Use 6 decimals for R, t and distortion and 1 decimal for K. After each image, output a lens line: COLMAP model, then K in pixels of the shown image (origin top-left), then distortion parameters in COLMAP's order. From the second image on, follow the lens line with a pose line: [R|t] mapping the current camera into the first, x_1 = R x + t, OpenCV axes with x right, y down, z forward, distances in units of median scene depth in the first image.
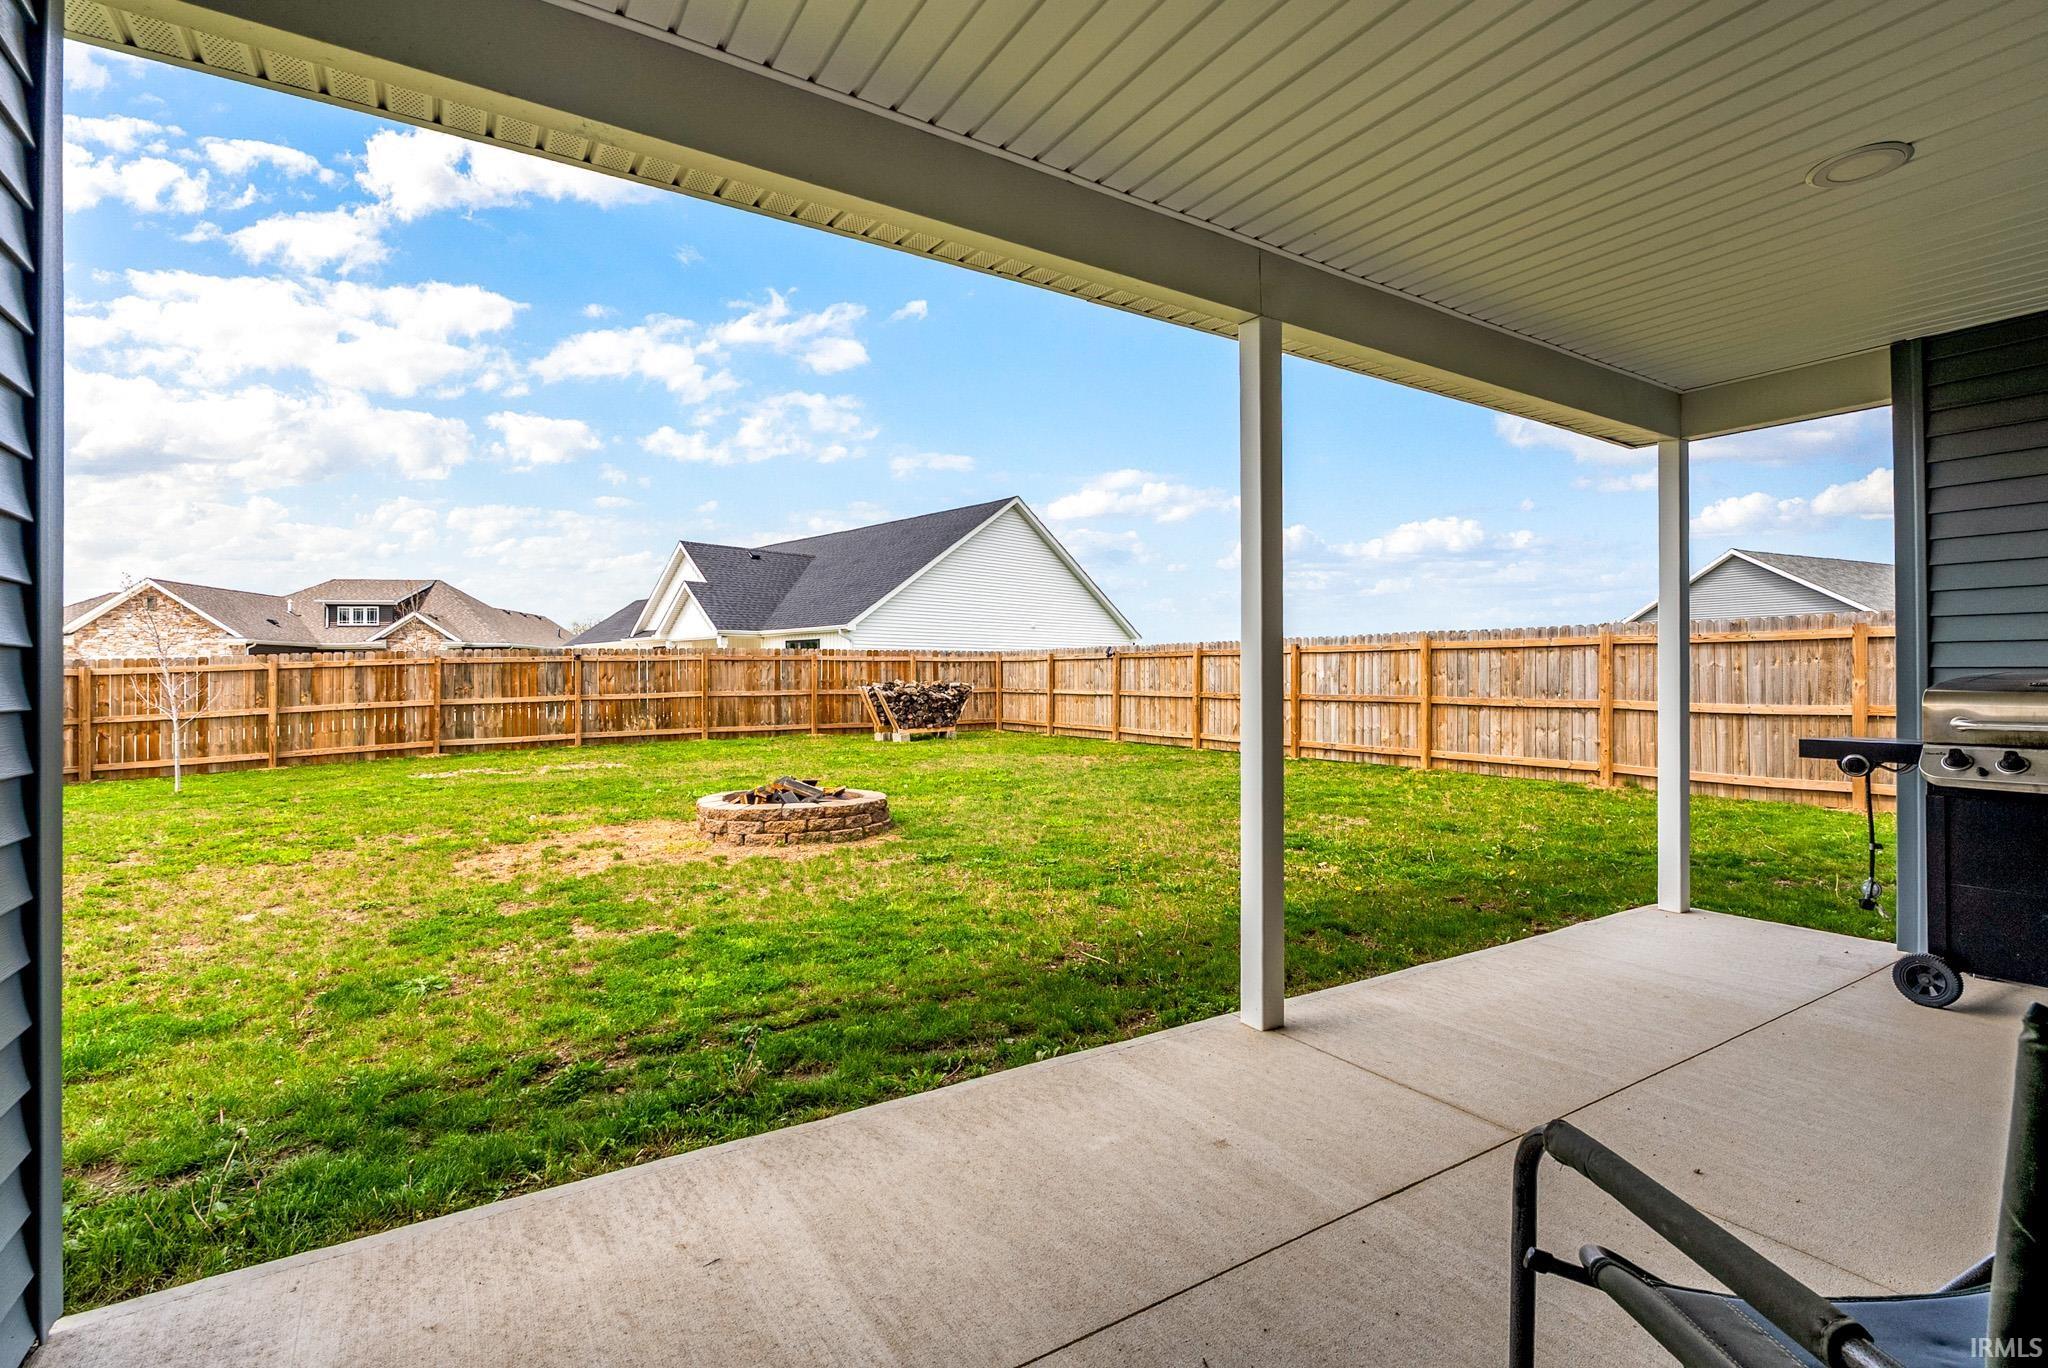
lens RADIAL K [[906.0, 0, 1028.7], [0, 906.0, 673.2], [0, 0, 1]] dist [-0.005507, 0.000832]
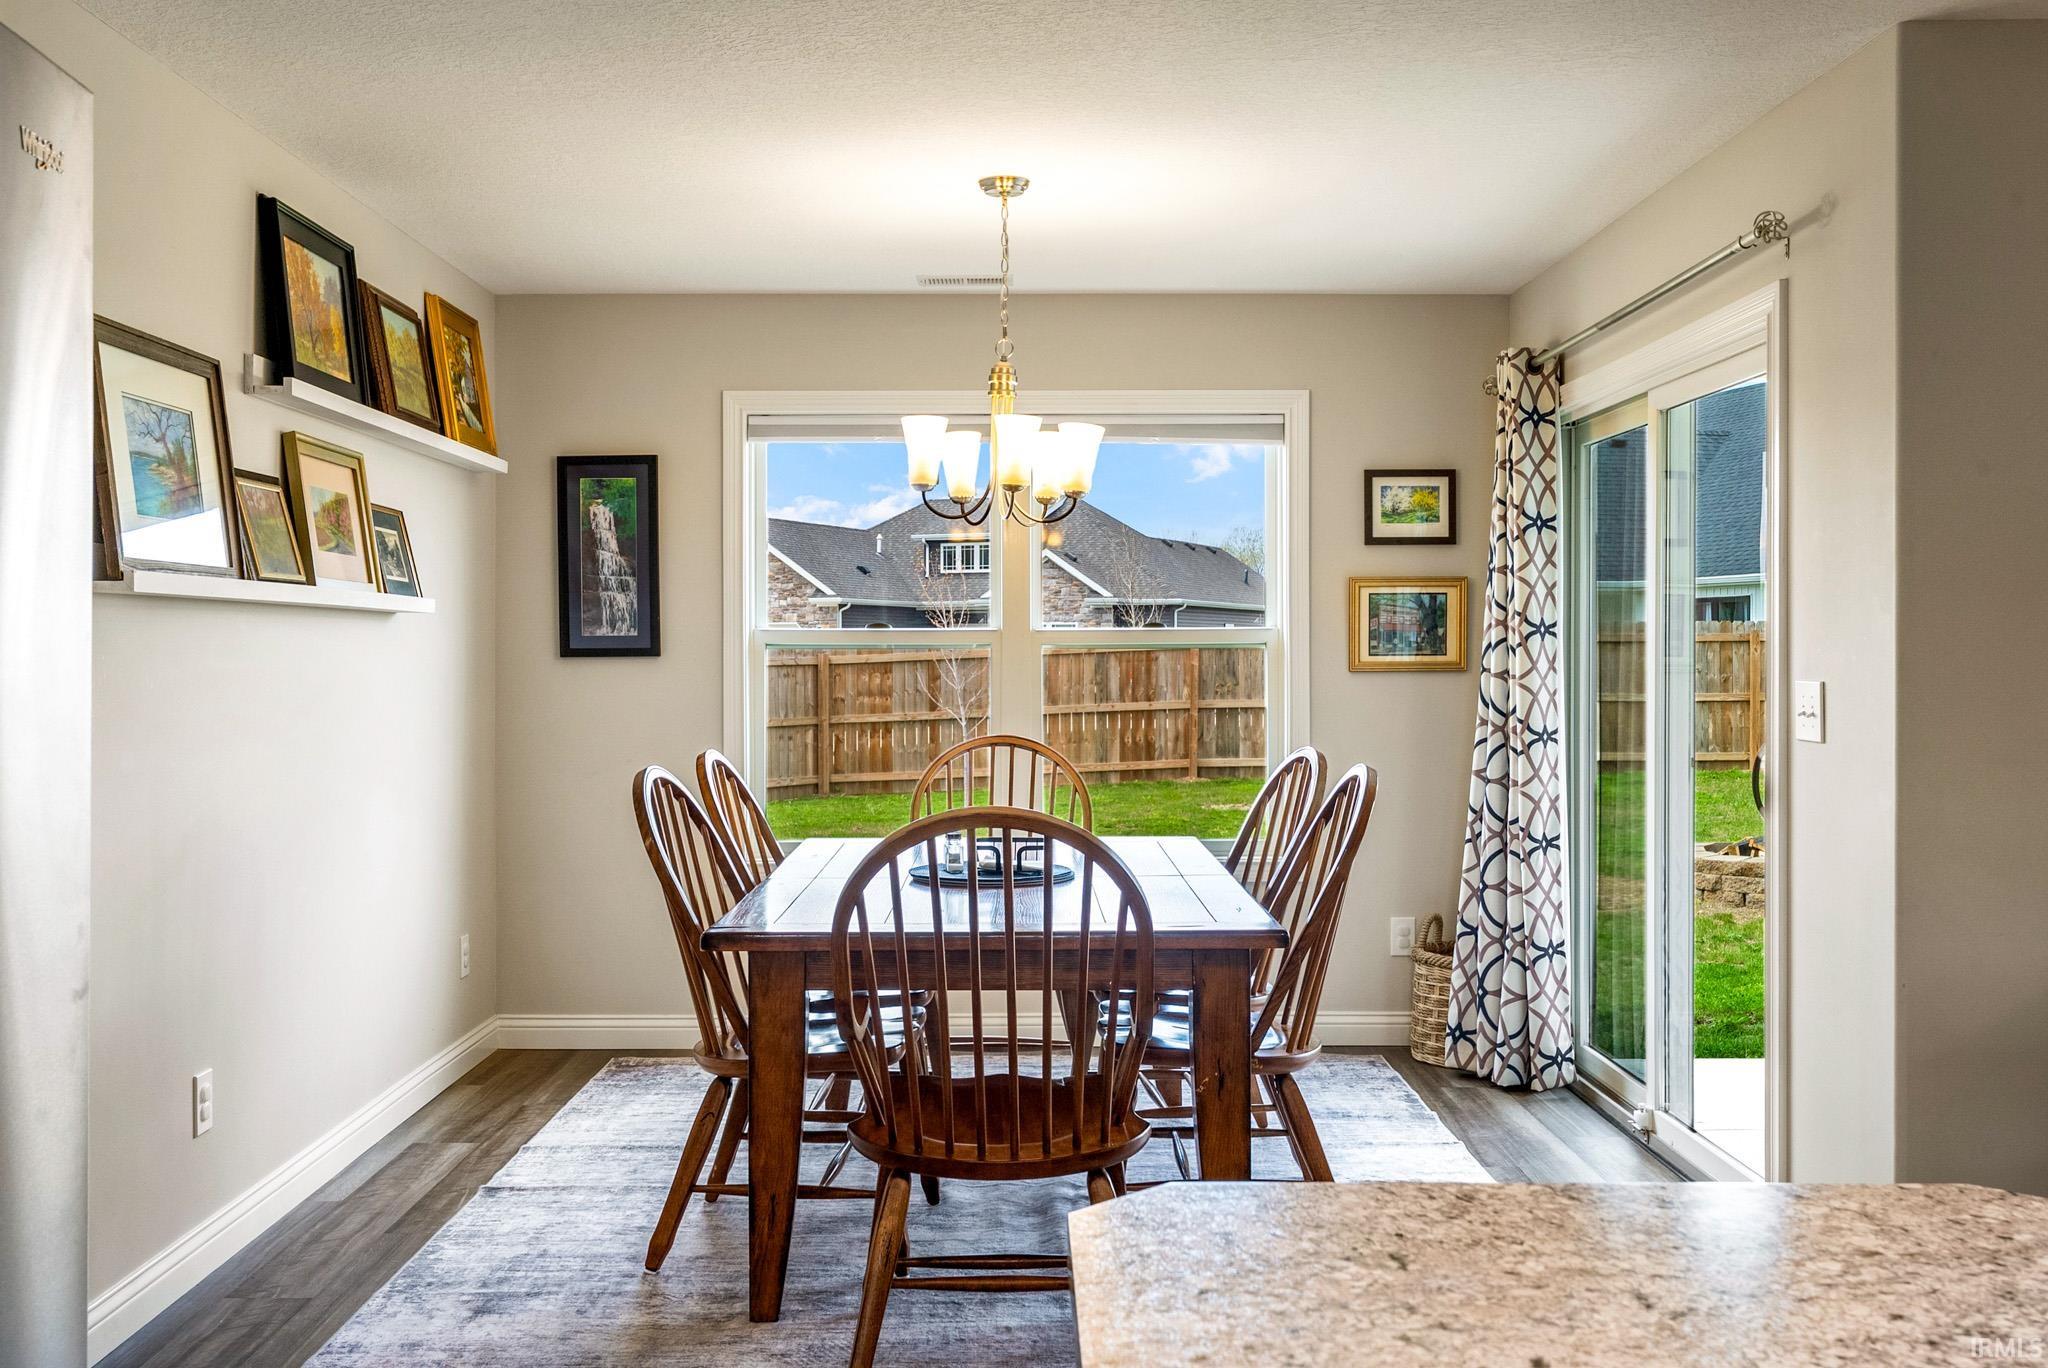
lens RADIAL K [[1932.3, 0, 1021.1], [0, 1932.3, 653.7], [0, 0, 1]] dist [-0.001636, 0.000000]
pose [[0.843565, 0.004867, -0.537005, 0.030183], [-0.001348, 0.999975, 0.006947, -0.016756], [0.537025, -0.005136, 0.843551, -0.327234]]
